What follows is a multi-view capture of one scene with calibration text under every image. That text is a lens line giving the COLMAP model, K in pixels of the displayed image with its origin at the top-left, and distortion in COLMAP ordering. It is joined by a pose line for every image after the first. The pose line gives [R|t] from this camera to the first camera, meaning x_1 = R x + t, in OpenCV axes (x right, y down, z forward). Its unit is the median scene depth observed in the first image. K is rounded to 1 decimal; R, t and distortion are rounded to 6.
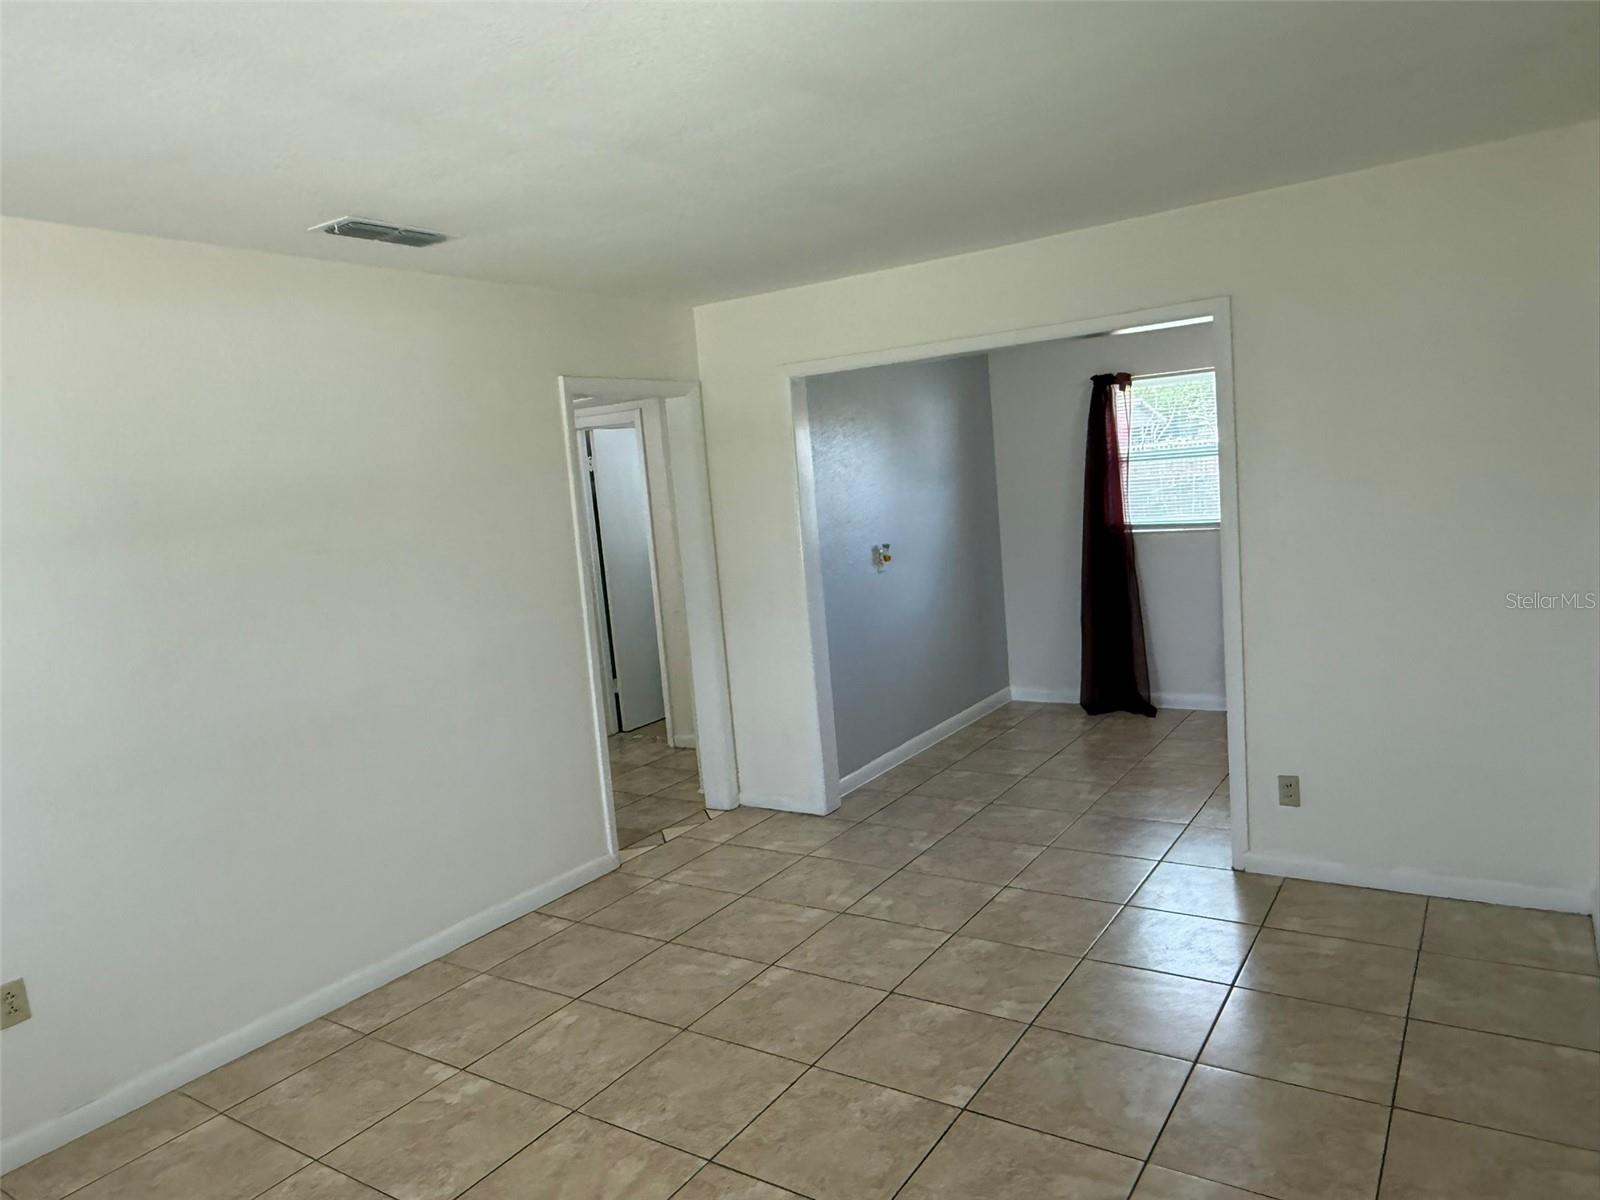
lens RADIAL K [[1064.1, 0, 801.1], [0, 1064.1, 600.6], [0, 0, 1]] dist [-0.001546, -0.000275]
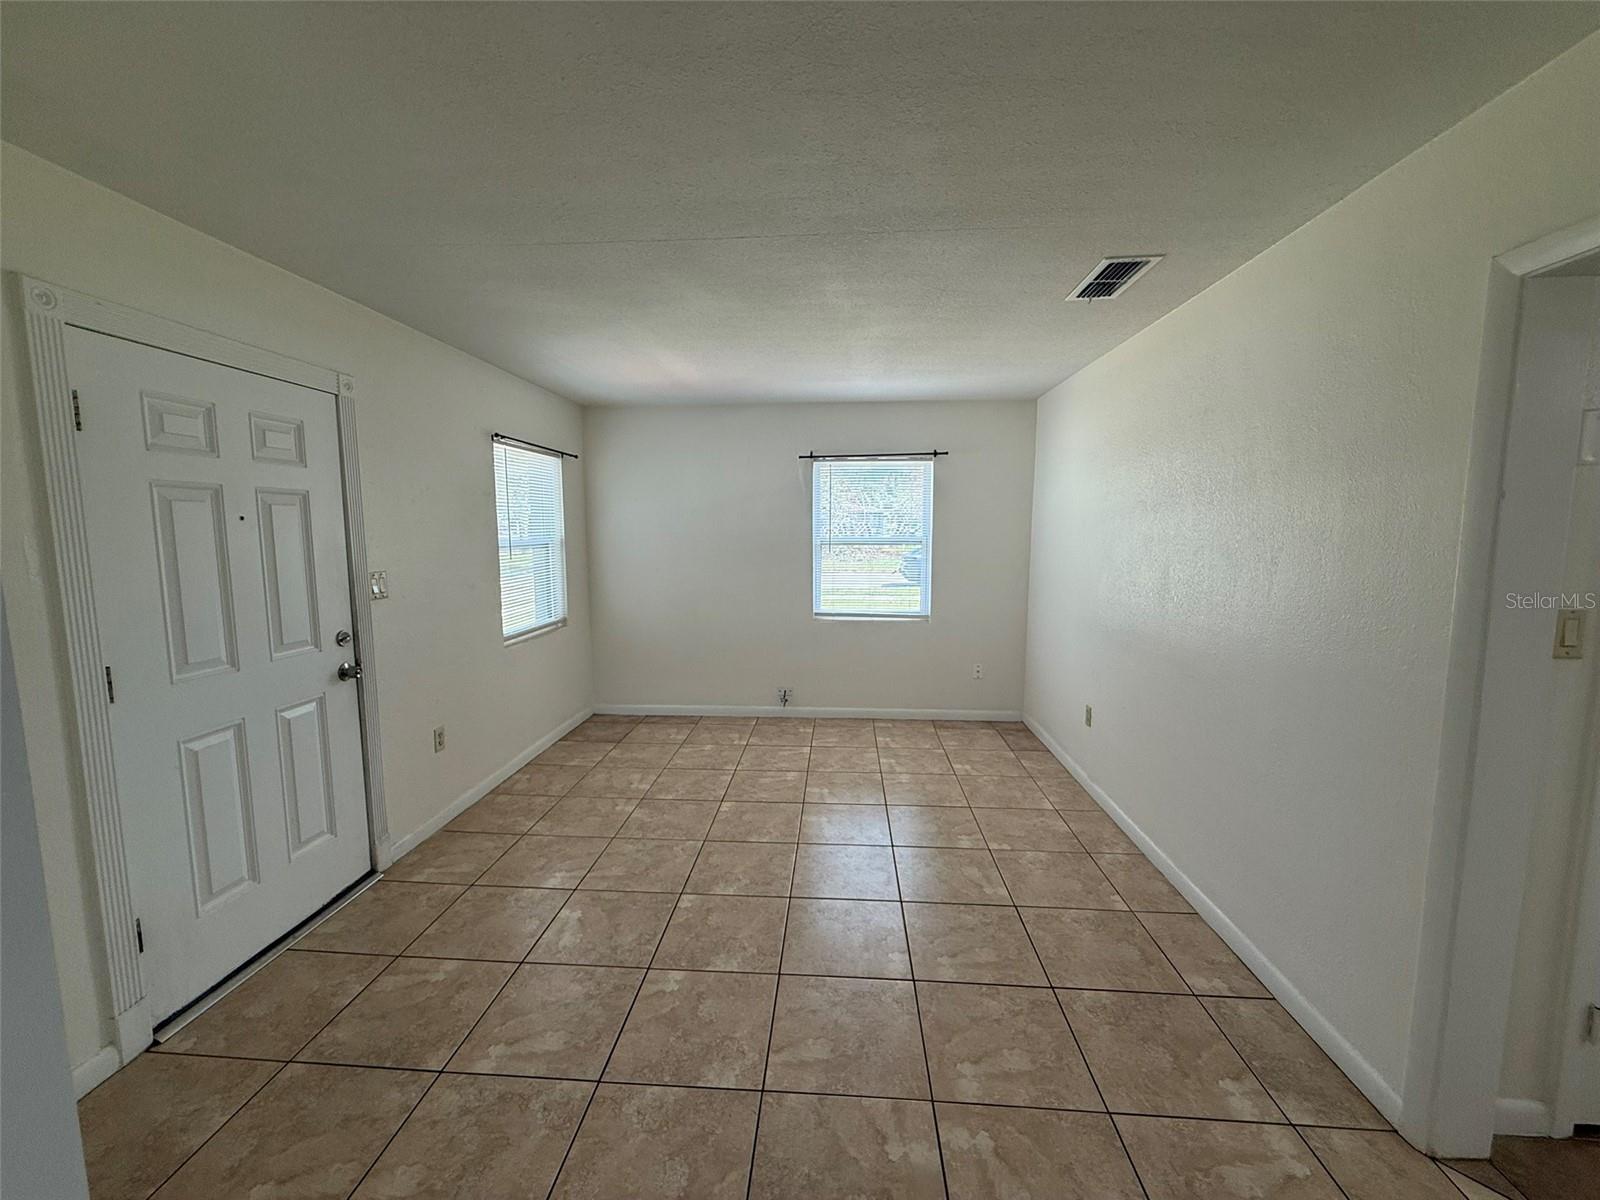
lens RADIAL K [[641.3, 0, 800.1], [0, 641.3, 598.6], [0, 0, 1]] dist [0.000836, 0.000008]
pose [[-0.866327, 0.138756, -0.479817, 0.322813], [0.017190, 0.968352, 0.248996, -0.168267], [0.499182, 0.207463, -0.841295, 1.454836]]
